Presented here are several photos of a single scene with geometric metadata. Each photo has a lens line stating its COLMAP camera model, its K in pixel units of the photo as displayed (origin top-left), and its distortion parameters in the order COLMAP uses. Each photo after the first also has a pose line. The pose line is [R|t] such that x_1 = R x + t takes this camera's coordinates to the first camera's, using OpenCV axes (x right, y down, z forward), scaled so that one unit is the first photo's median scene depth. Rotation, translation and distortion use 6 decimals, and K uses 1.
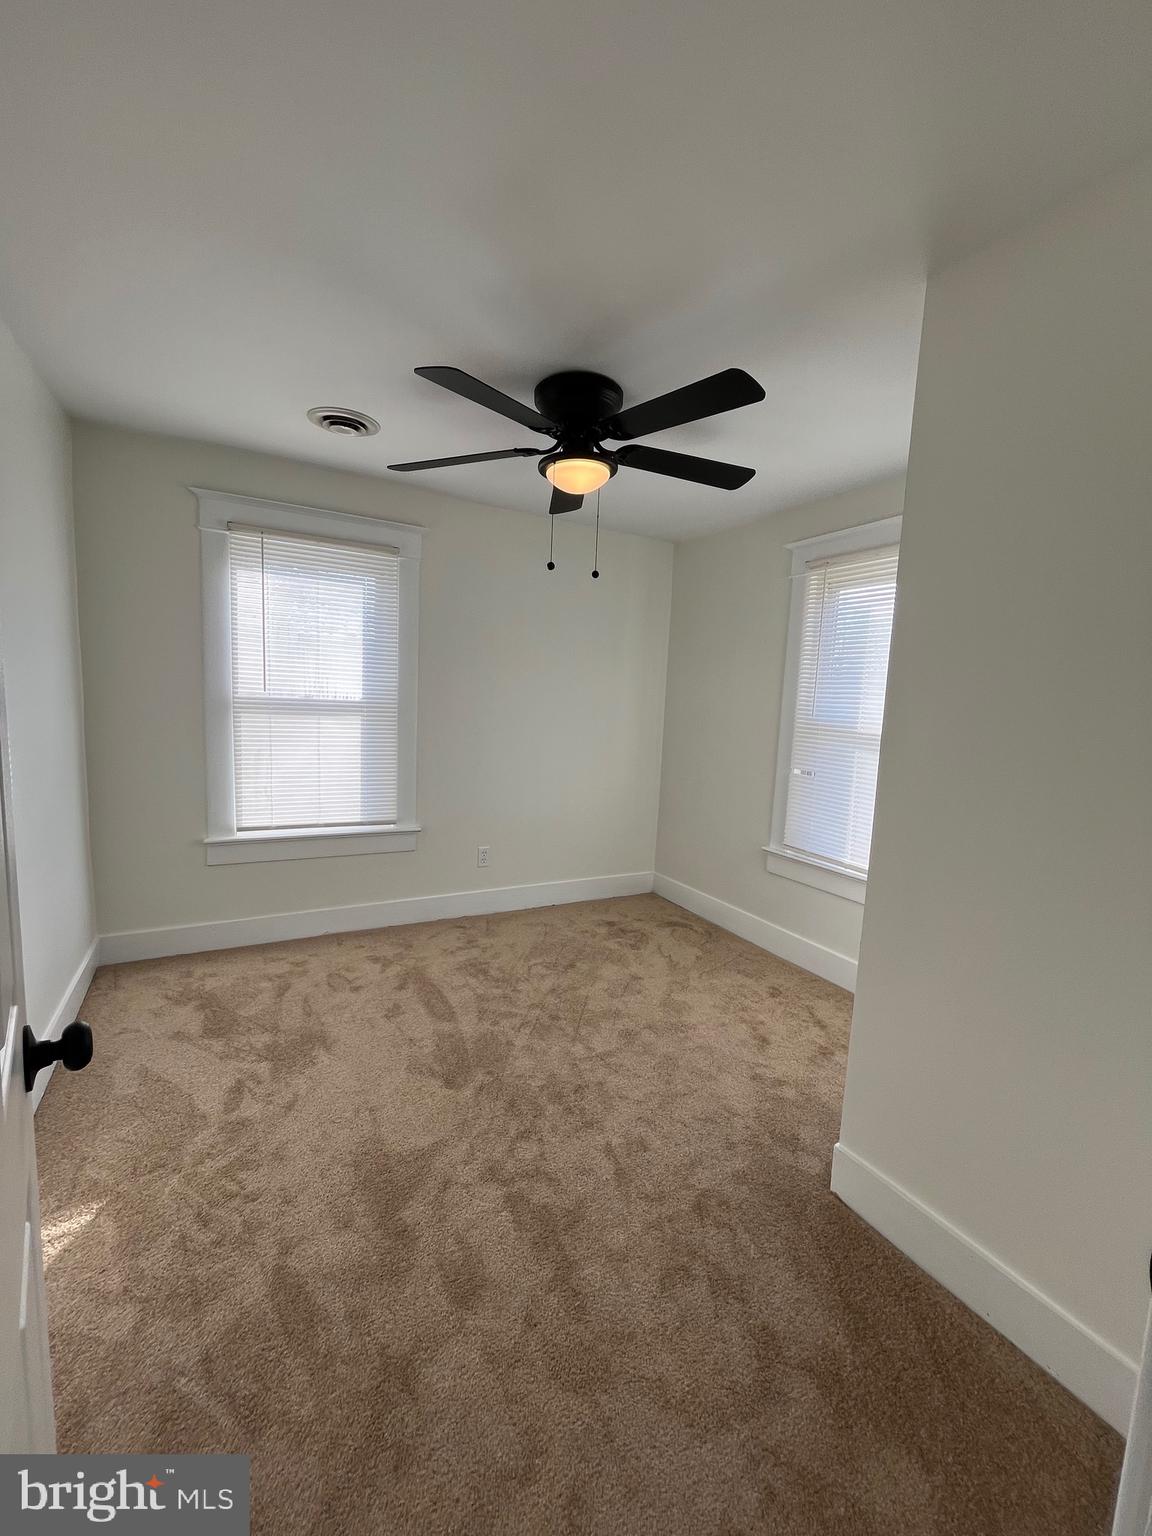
lens RADIAL K [[624.8, 0, 576.0], [0, 624.8, 768.0], [0, 0, 1]] dist [0.001057, 0.000046]
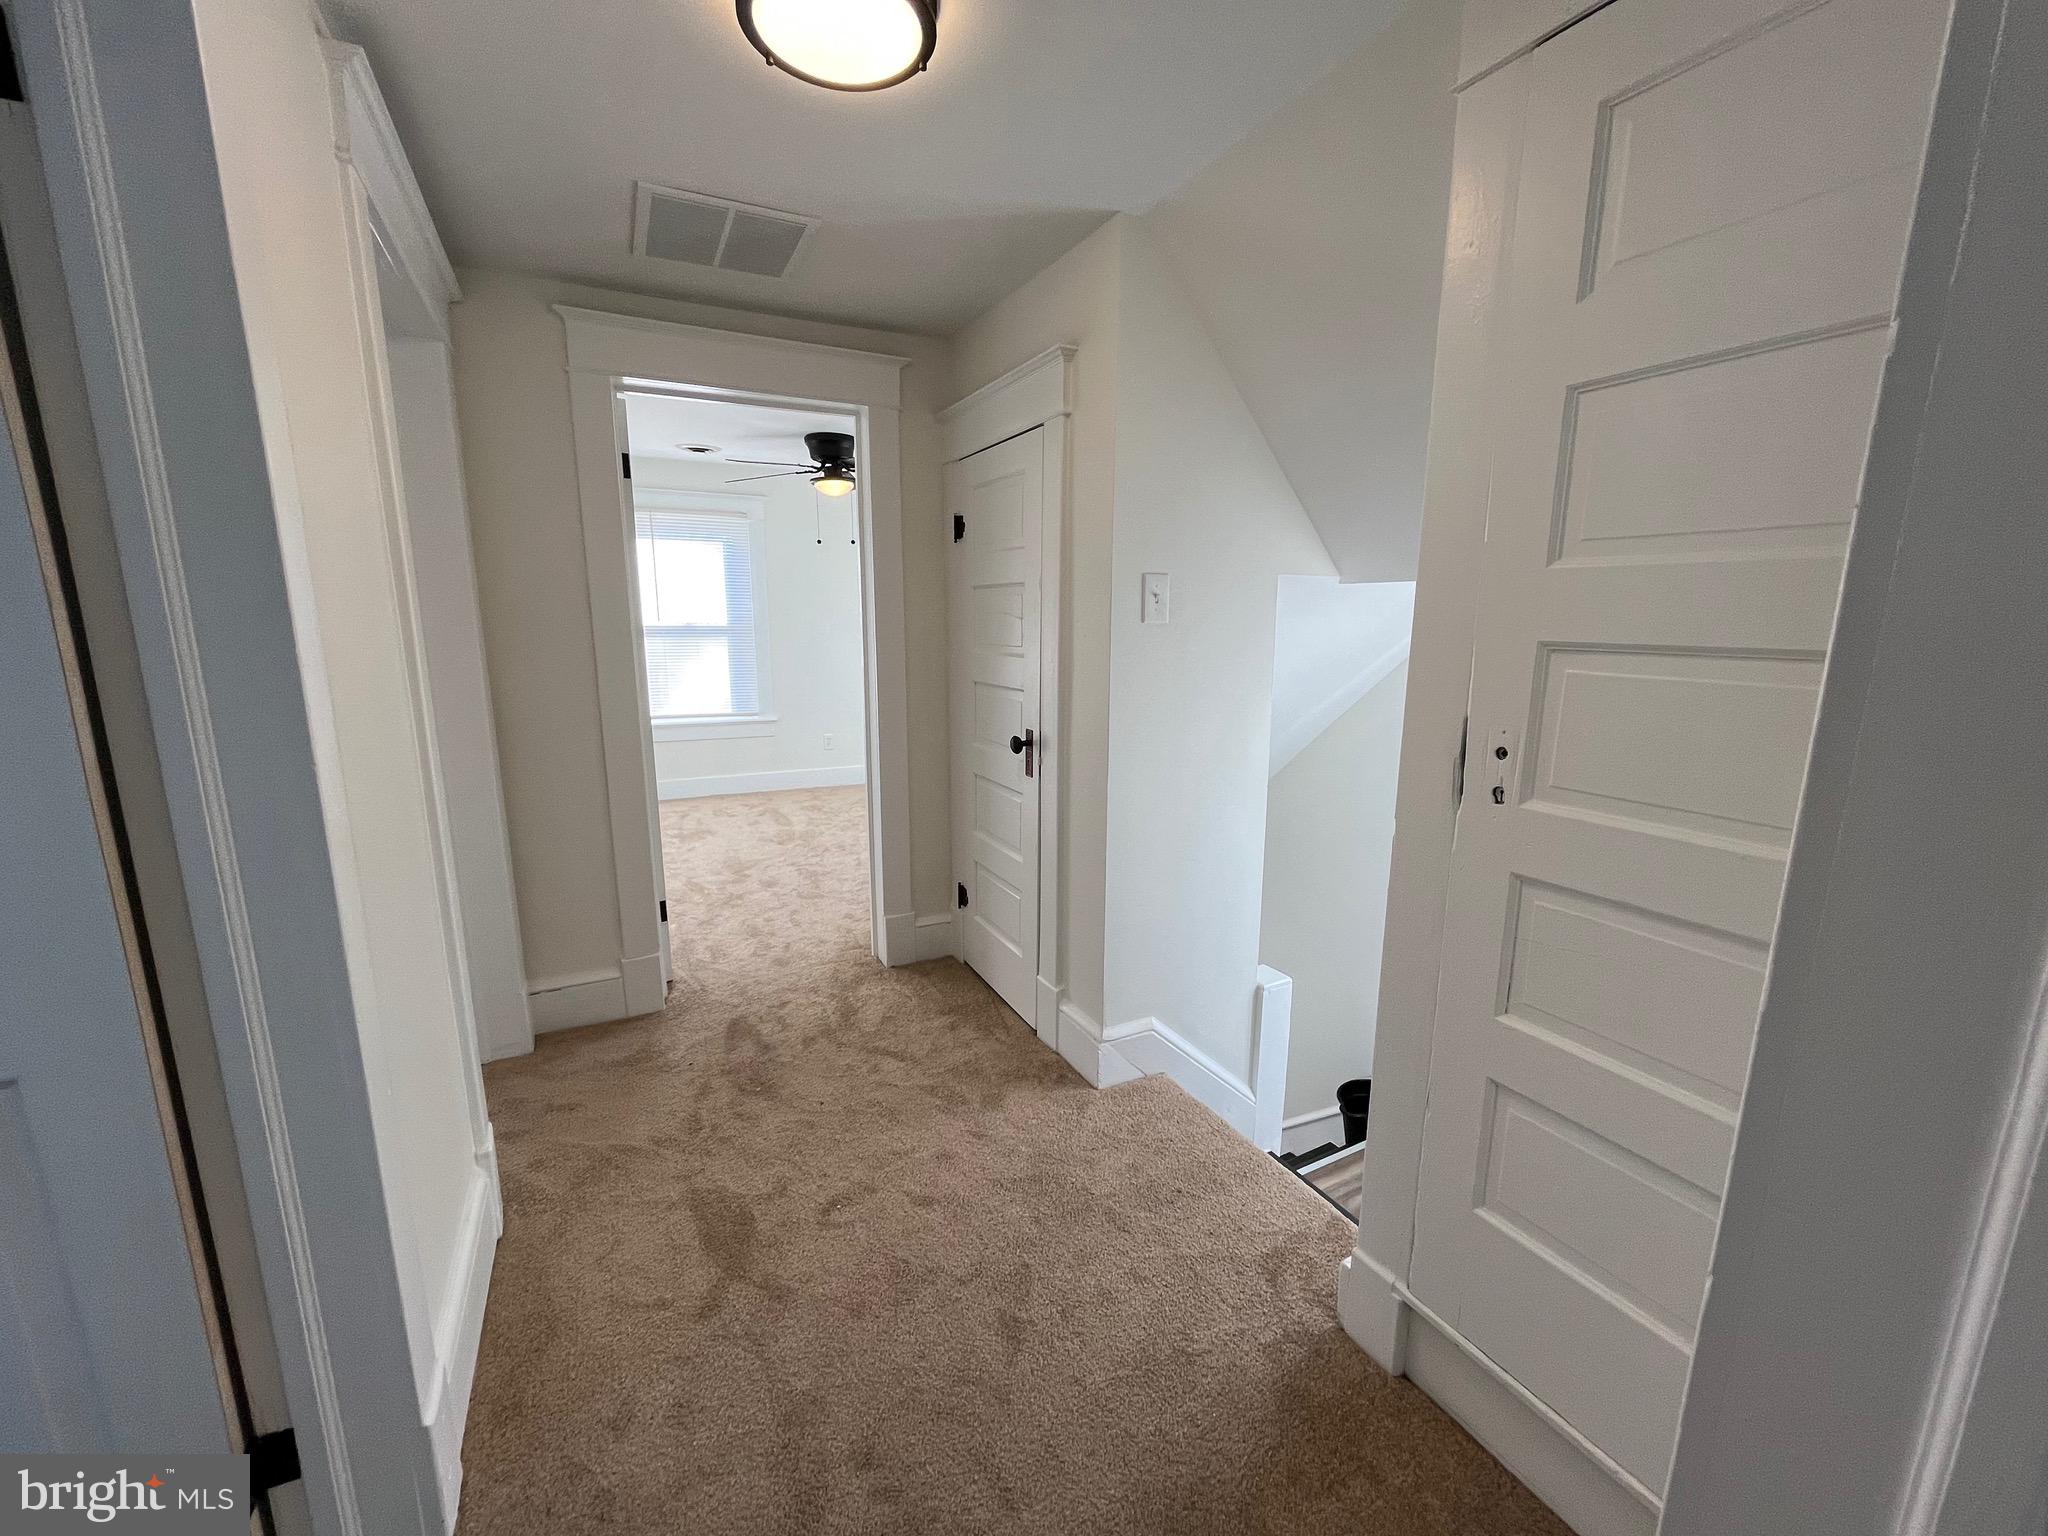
lens RADIAL K [[822.2, 0, 1024.0], [0, 822.2, 768.0], [0, 0, 1]] dist [-0.009156, -0.000058]
pose [[0.998677, -0.033142, -0.039311, 0.494631], [0.035819, 0.996941, 0.069469, 0.136356], [0.036888, -0.070785, 0.996809, -1.073541]]
